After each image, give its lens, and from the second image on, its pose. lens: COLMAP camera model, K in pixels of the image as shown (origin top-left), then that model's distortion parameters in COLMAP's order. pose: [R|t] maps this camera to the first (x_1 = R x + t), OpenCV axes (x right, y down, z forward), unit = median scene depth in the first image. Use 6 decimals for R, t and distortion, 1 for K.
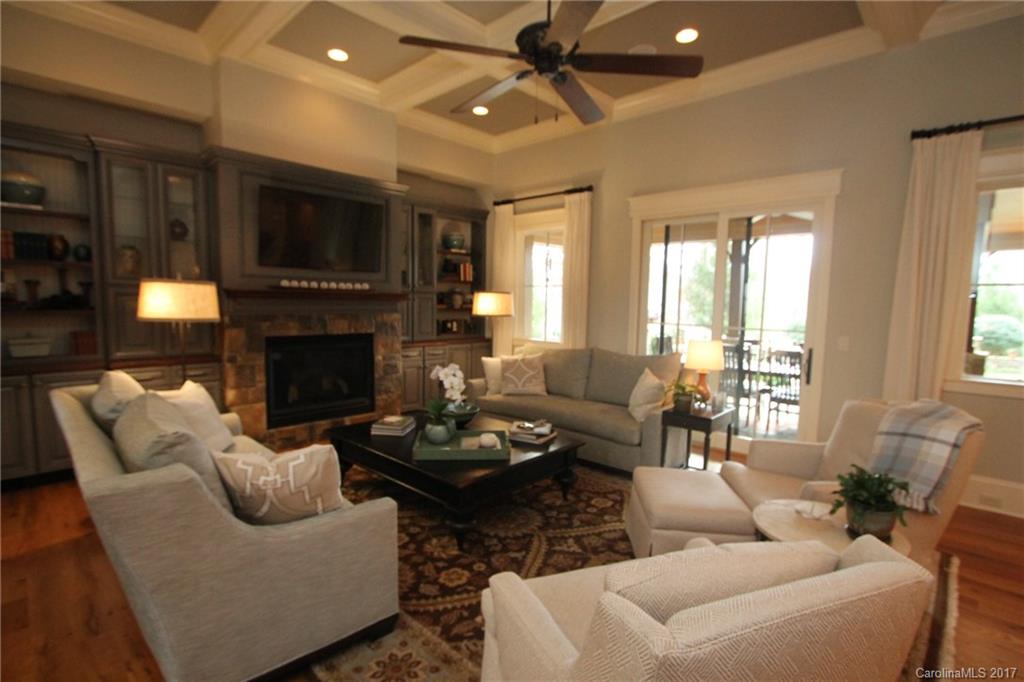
lens RADIAL K [[483.7, 0, 510.5], [0, 483.7, 345.8], [0, 0, 1]] dist [-0.016254, 0.000032]
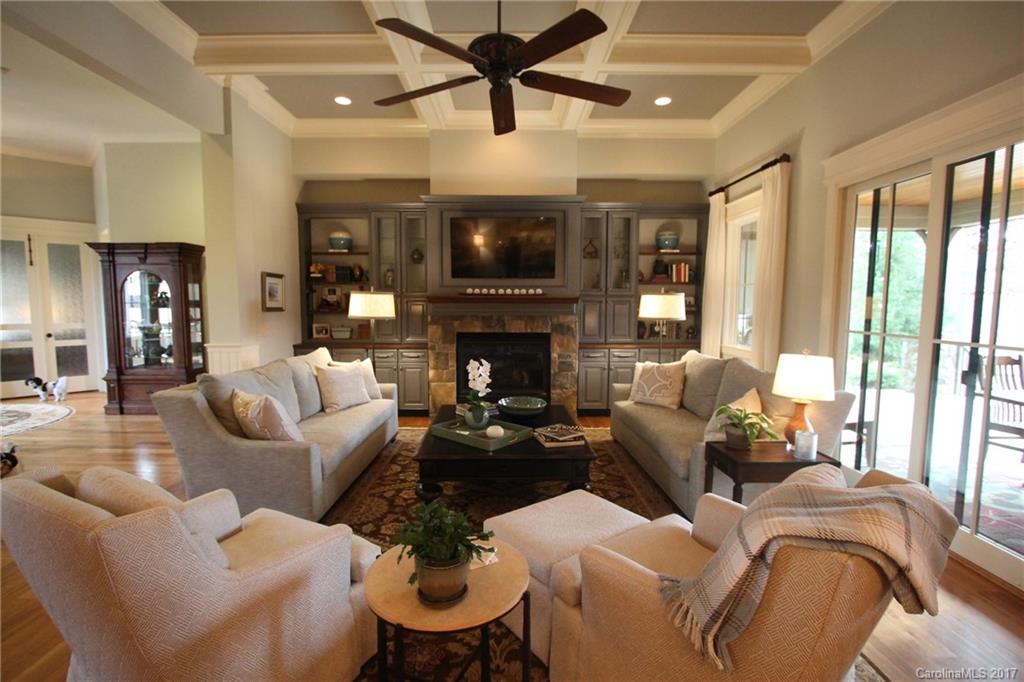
lens RADIAL K [[476.4, 0, 509.4], [0, 476.4, 342.5], [0, 0, 1]] dist [-0.014900, 0.000319]
pose [[0.703985, 0.046212, -0.708709, 0.447539], [-0.056709, 0.998352, 0.008767, -0.009076], [0.707947, 0.034018, 0.705446, 0.165345]]
